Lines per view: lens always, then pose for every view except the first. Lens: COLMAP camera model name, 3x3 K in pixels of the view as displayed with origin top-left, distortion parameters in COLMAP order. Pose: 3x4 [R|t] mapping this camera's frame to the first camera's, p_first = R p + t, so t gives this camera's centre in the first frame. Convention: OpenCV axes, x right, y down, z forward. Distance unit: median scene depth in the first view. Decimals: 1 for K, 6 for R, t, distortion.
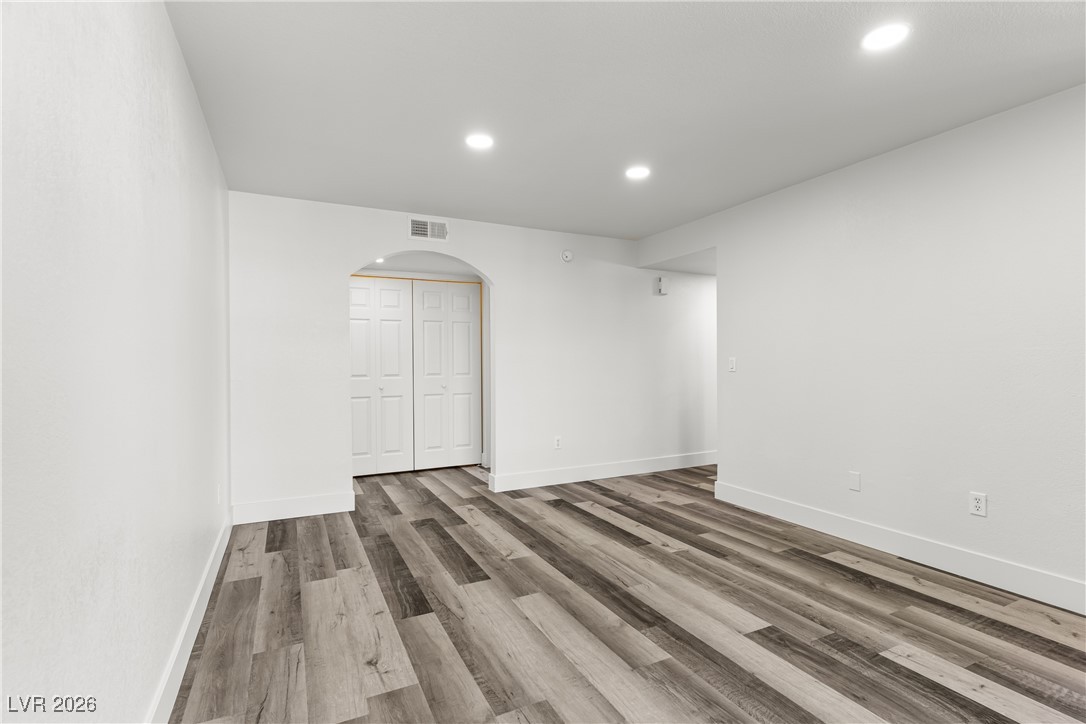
lens RADIAL K [[514.1, 0, 542.6], [0, 514.1, 360.7], [0, 0, 1]] dist [0.001333, 0.000768]
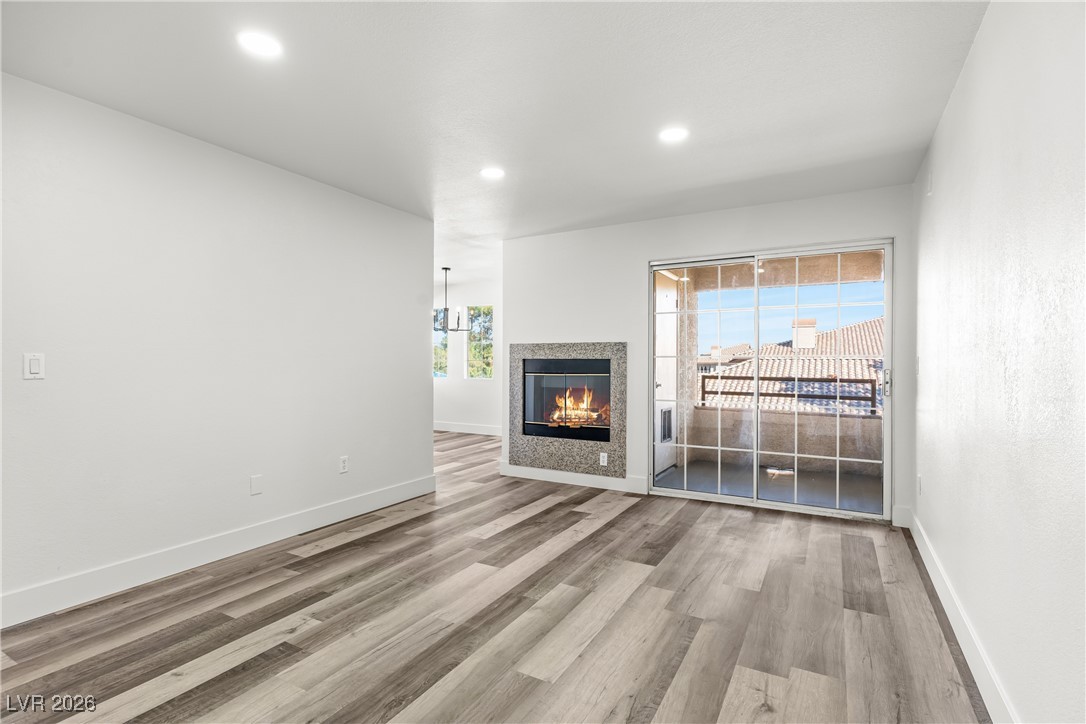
lens RADIAL K [[514.1, 0, 548.8], [0, 514.1, 364.3], [0, 0, 1]] dist [0.001333, 0.000768]
pose [[-0.564693, 0.002018, 0.825299, -0.623568], [-0.001211, 0.999994, -0.003274, 0.009523], [-0.825300, -0.002848, -0.564687, 1.332908]]
